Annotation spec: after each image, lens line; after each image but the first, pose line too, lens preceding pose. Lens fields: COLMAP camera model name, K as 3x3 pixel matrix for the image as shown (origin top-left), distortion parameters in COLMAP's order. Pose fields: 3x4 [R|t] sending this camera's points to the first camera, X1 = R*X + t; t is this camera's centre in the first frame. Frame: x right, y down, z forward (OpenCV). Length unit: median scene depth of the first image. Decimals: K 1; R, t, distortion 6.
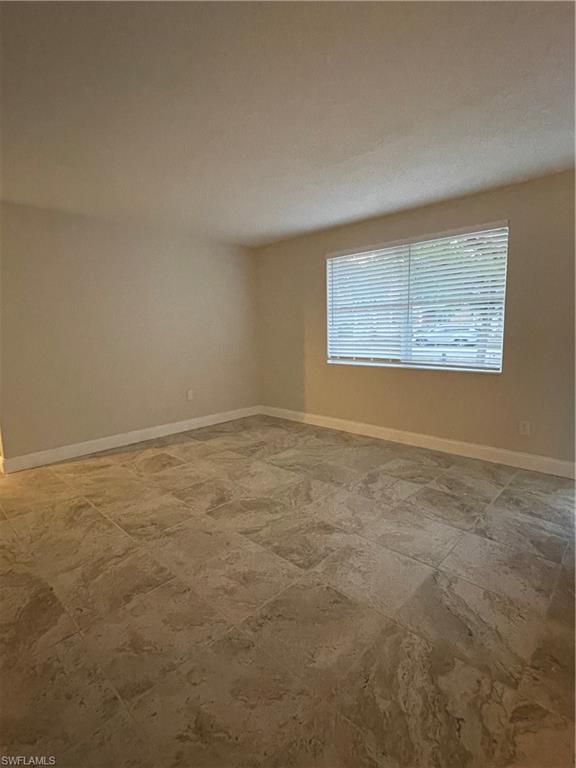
lens RADIAL K [[372.7, 0, 286.9], [0, 372.7, 379.3], [0, 0, 1]] dist [-0.001893, 0.001078]
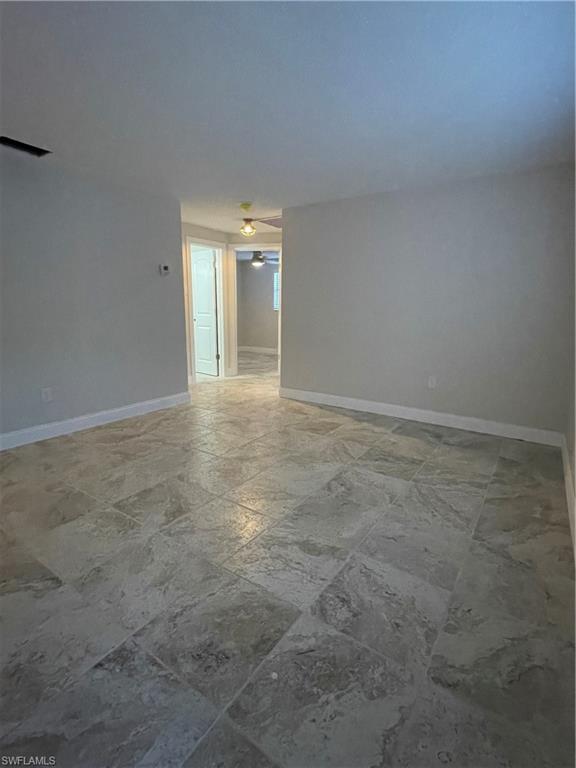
lens RADIAL K [[372.7, 0, 286.9], [0, 372.7, 379.3], [0, 0, 1]] dist [-0.001893, 0.001078]
pose [[0.167199, 0.215245, -0.962141, 0.650726], [-0.151057, 0.969948, 0.190741, -0.100506], [0.974282, 0.113447, 0.194688, 0.687565]]
